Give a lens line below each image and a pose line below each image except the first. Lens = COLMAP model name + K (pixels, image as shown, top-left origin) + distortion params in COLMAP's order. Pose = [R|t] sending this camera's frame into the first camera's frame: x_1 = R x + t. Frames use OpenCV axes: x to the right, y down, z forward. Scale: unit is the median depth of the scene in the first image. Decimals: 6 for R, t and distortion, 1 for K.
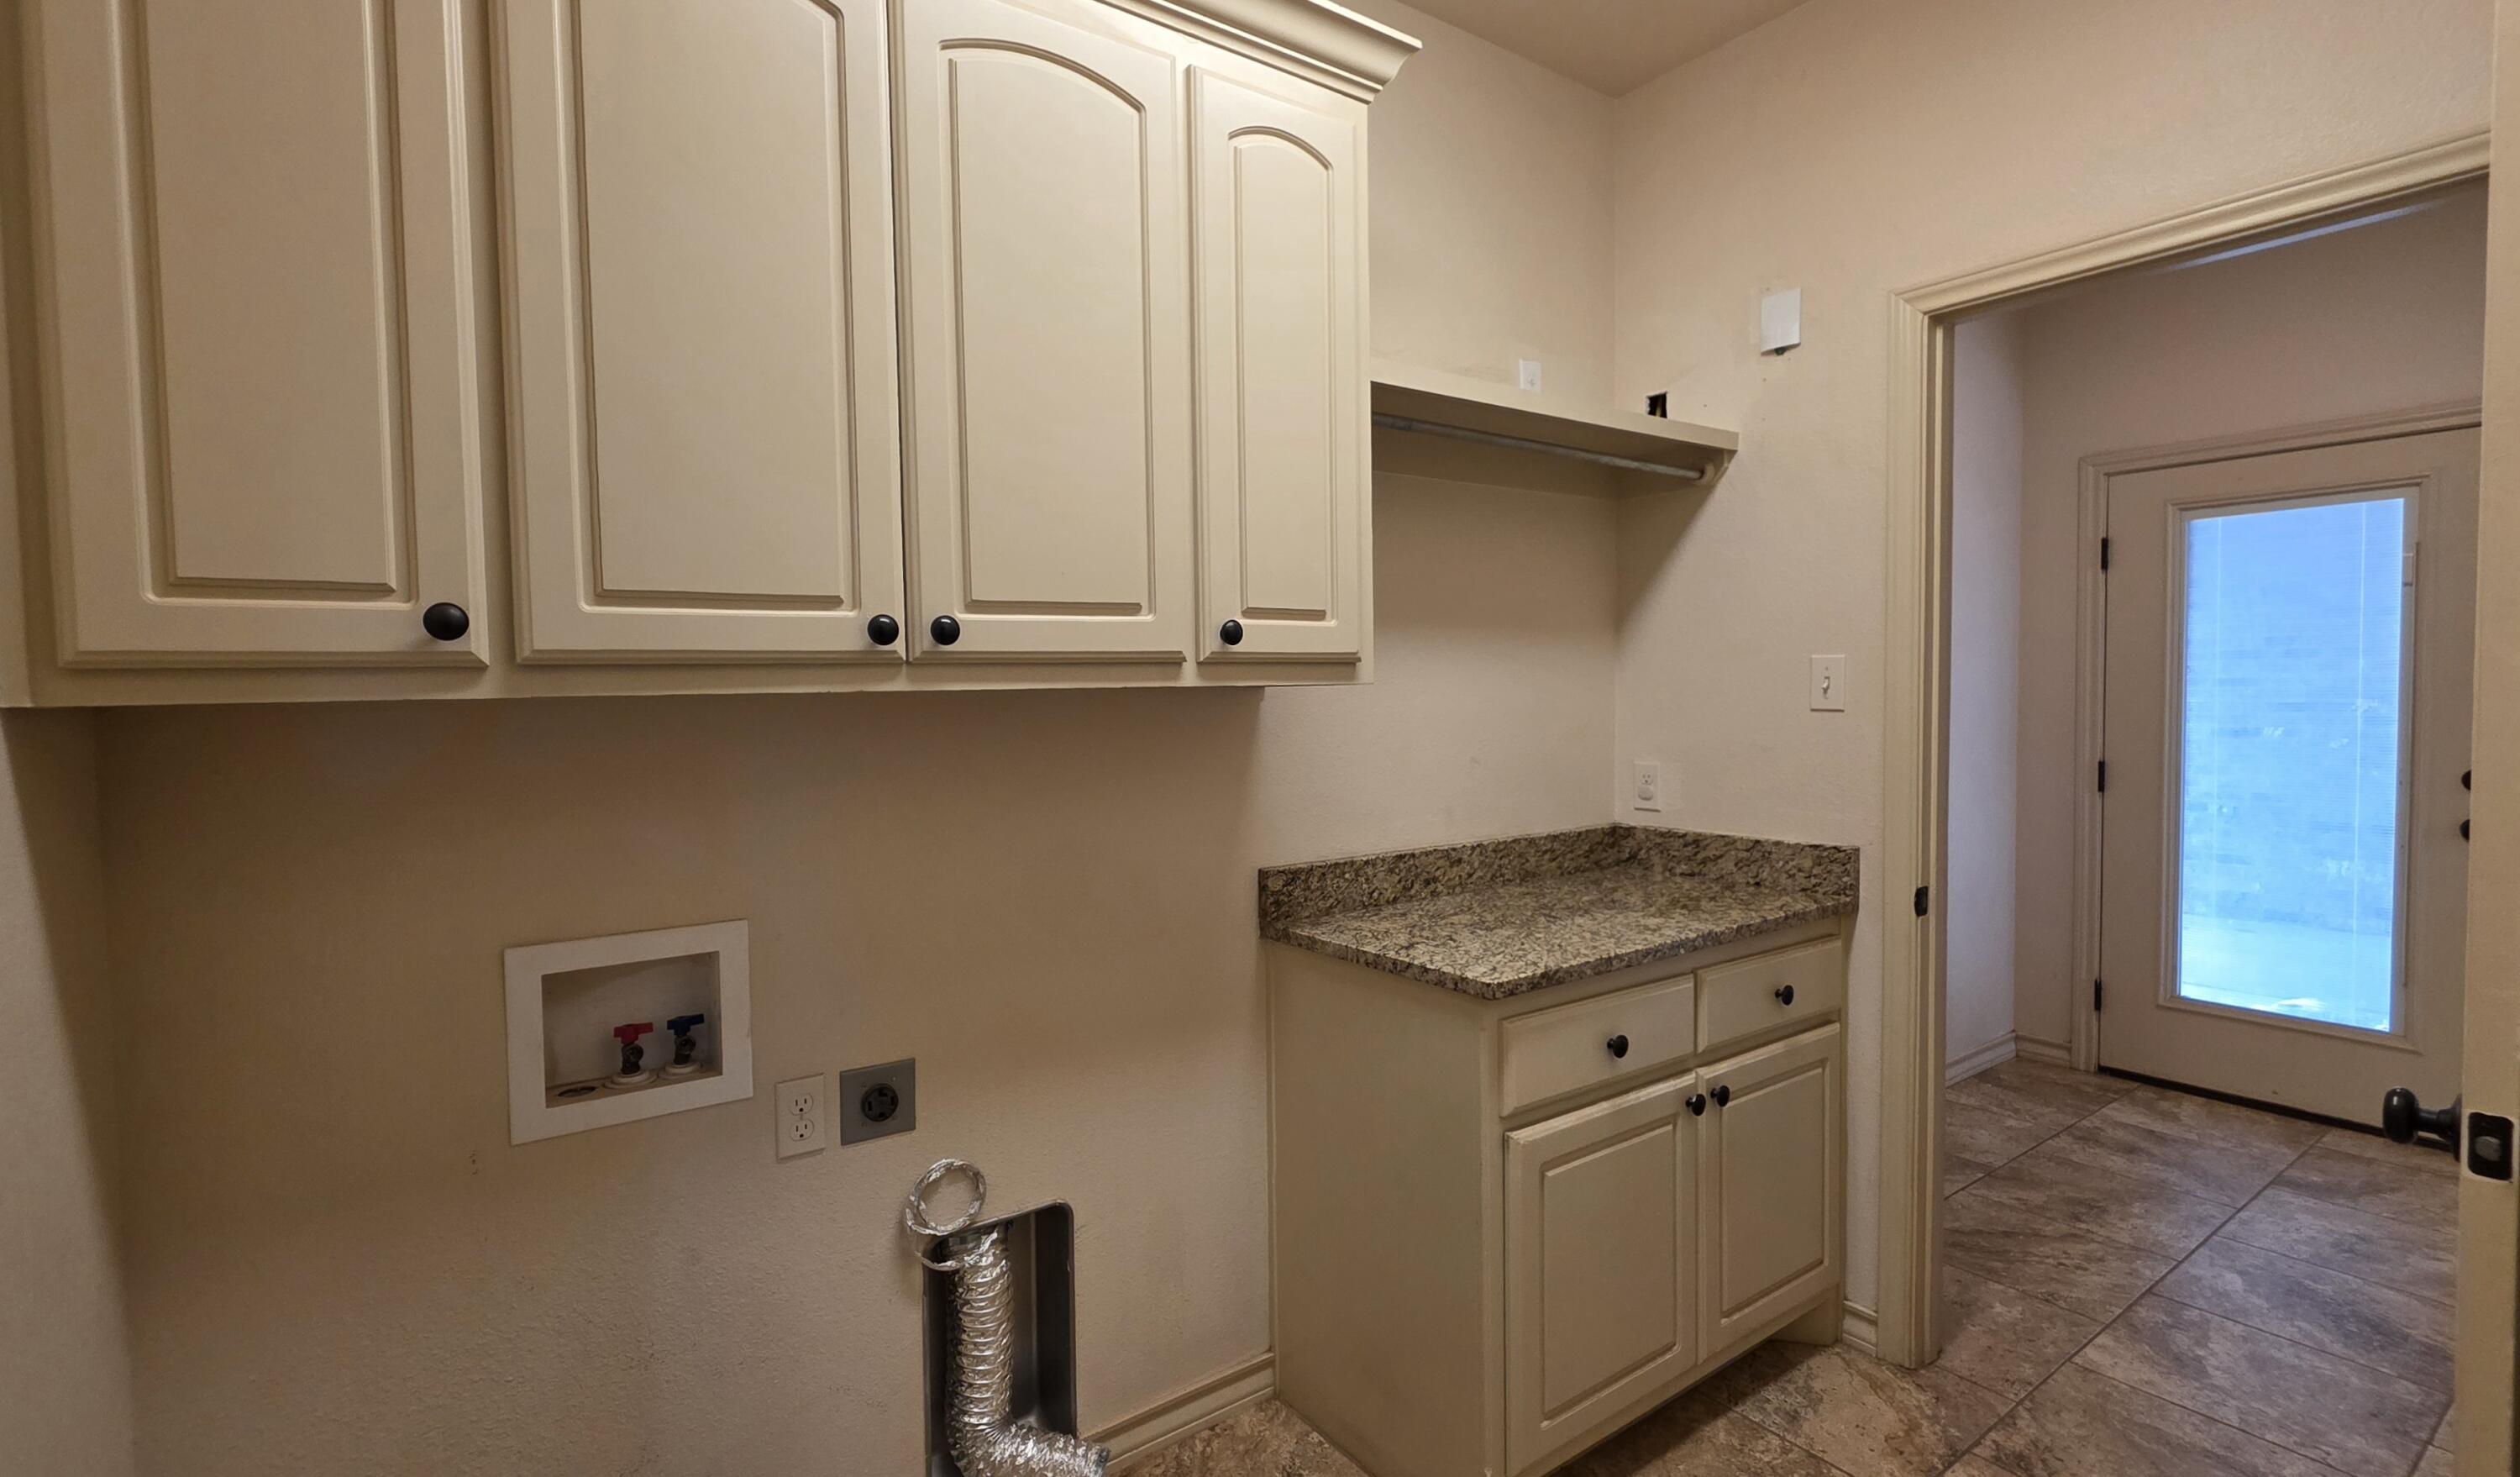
lens RADIAL K [[1179.3, 0, 1233.7], [0, 1179.3, 737.5], [0, 0, 1]] dist [-0.005589, -0.000692]
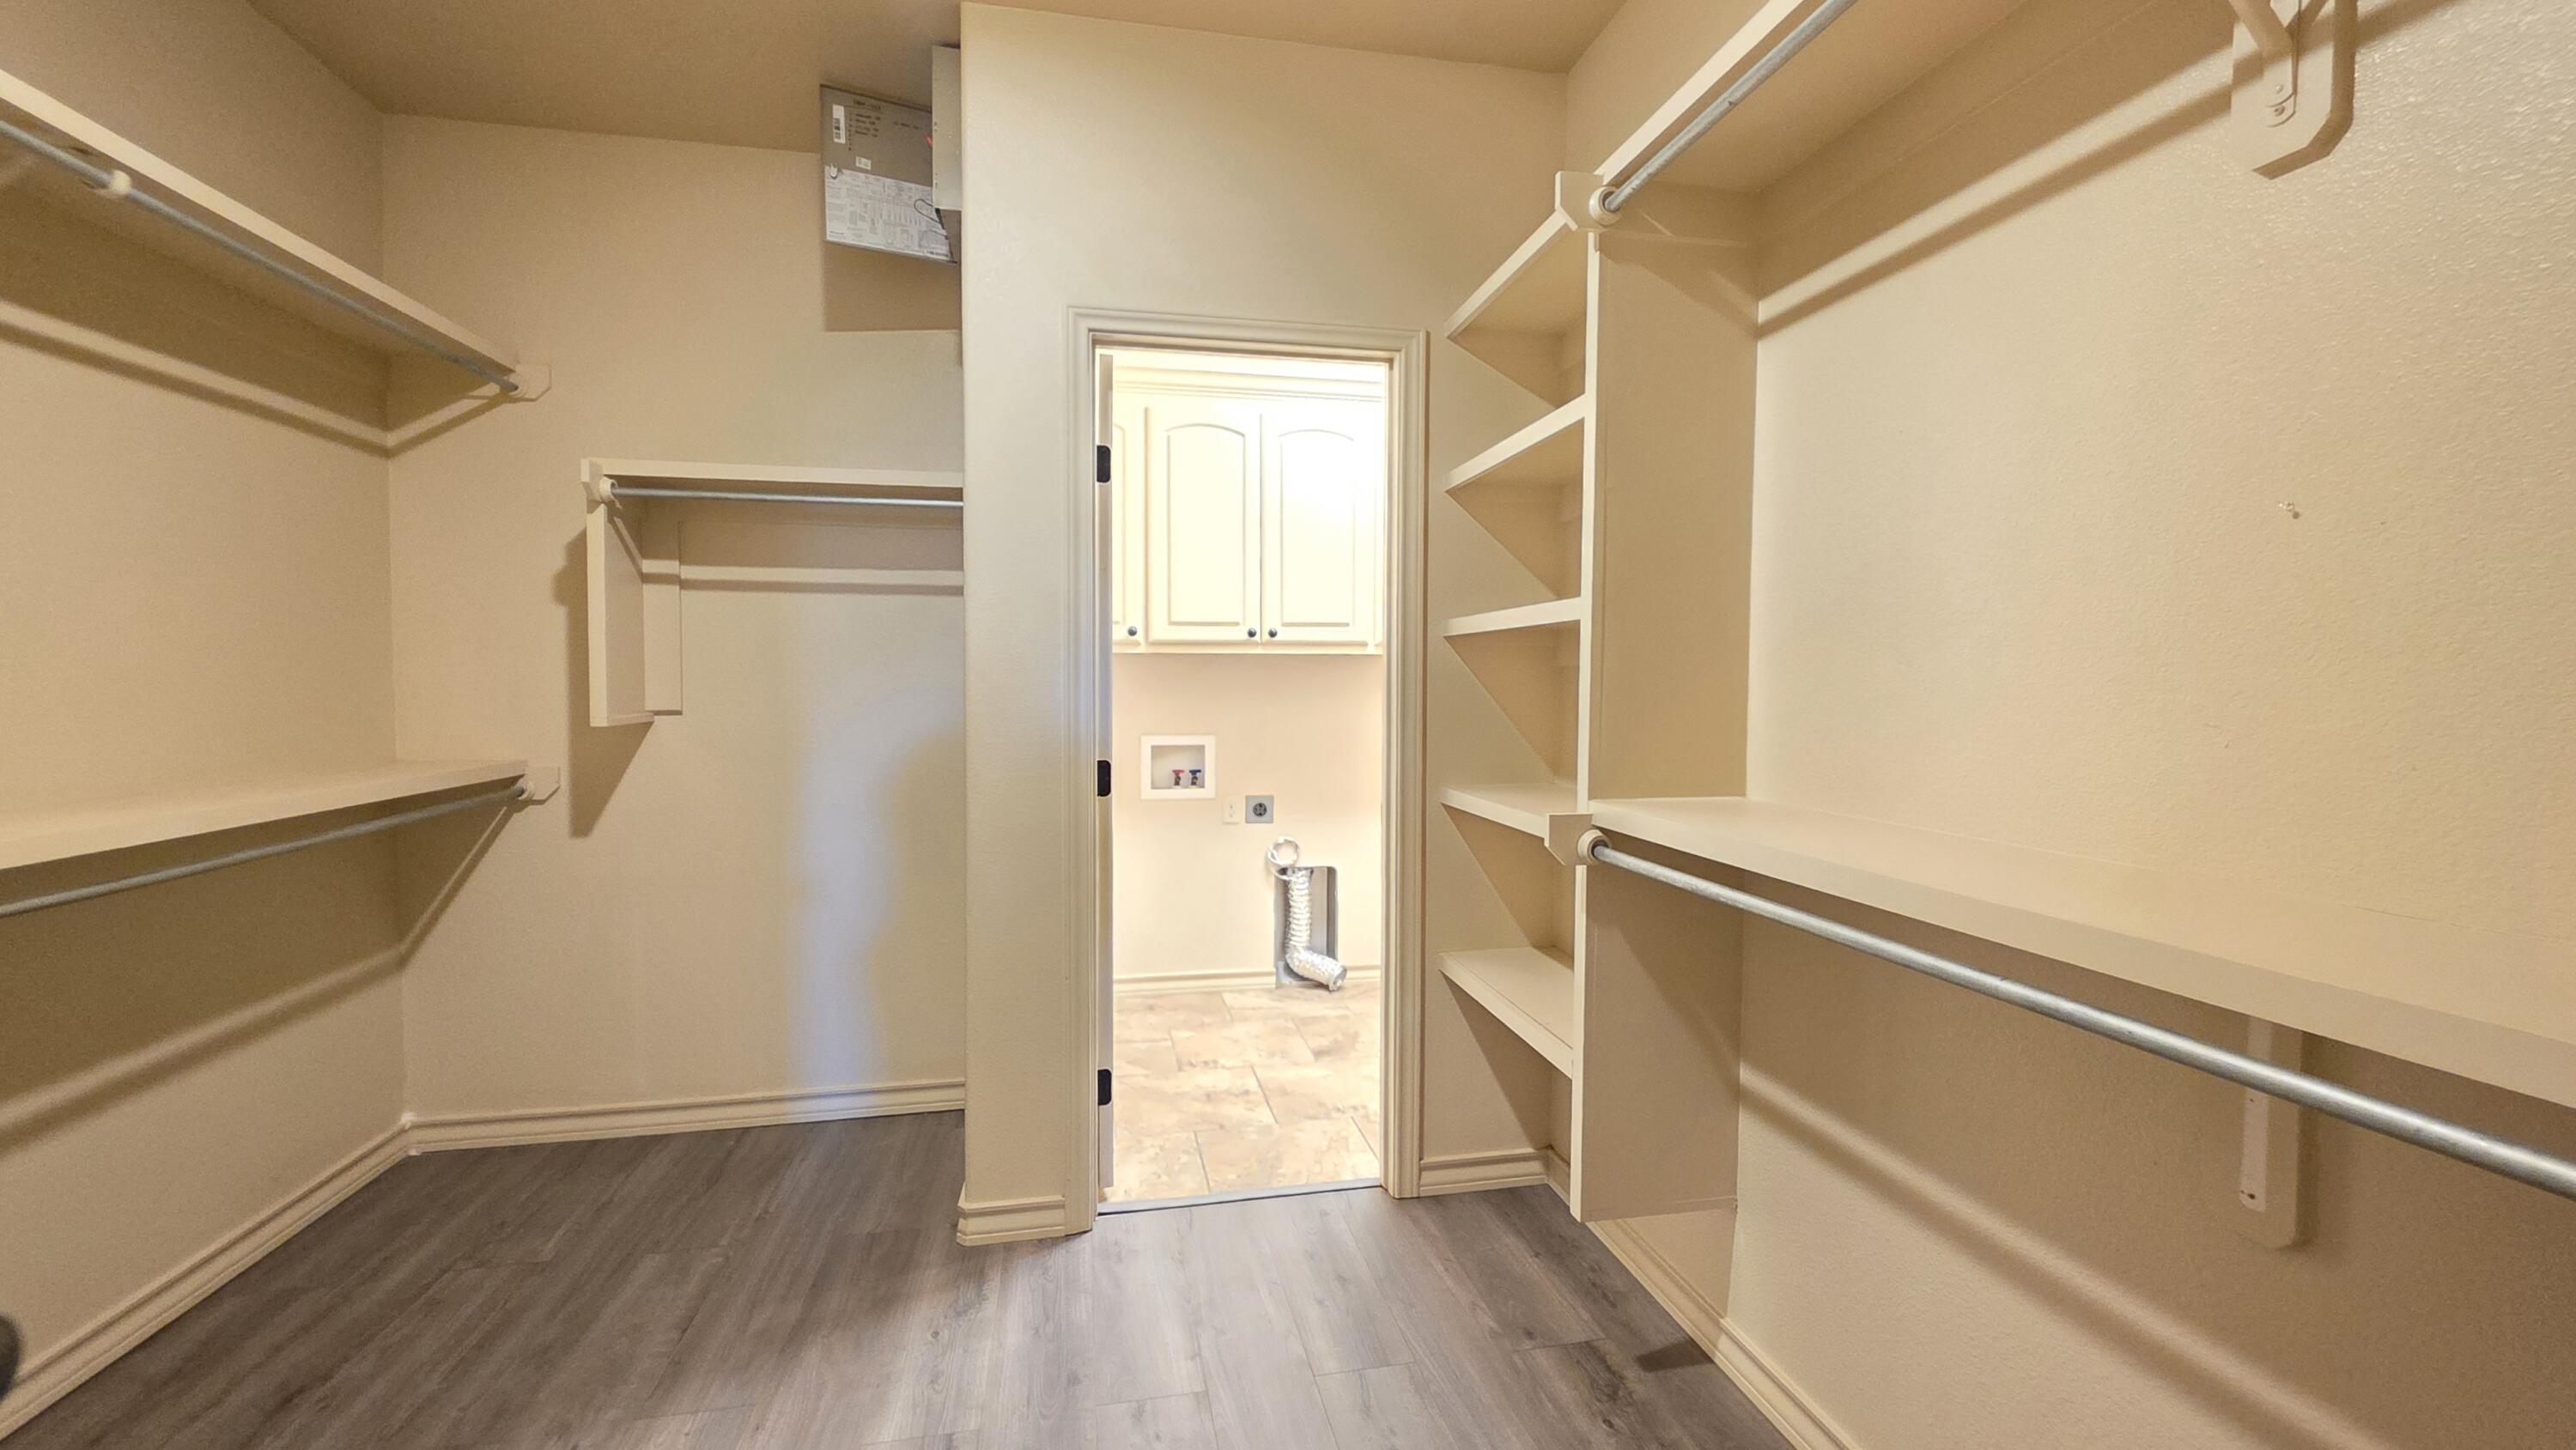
lens RADIAL K [[1028.6, 0, 1297.3], [0, 1028.6, 716.8], [0, 0, 1]] dist [0.001657, -0.000846]
pose [[0.922578, 0.030554, -0.384599, 0.643097], [-0.031037, 0.999506, 0.004952, 0.083076], [0.384561, 0.007368, 0.923070, -1.080057]]
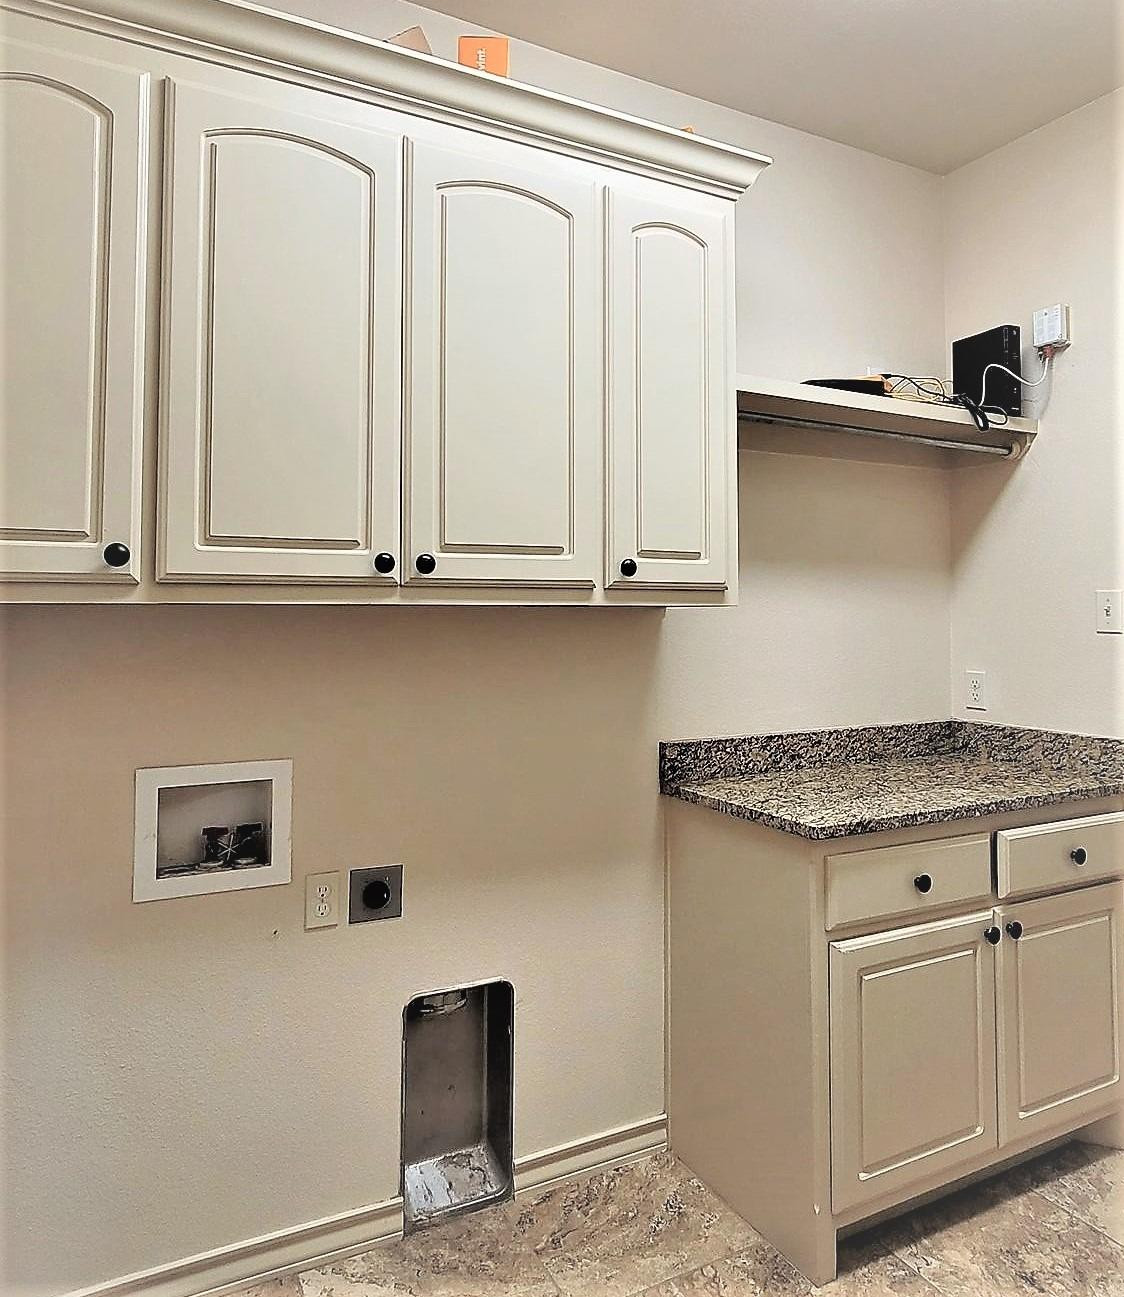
lens RADIAL K [[950.5, 0, 583.7], [0, 950.5, 572.4], [0, 0, 1]] dist [-0.022710, 0.015253]
pose [[0.993131, 0.012225, -0.116368, 0.072701], [-0.021765, 0.996470, -0.081075, 0.010096], [0.114967, 0.083051, 0.989892, -0.128168]]
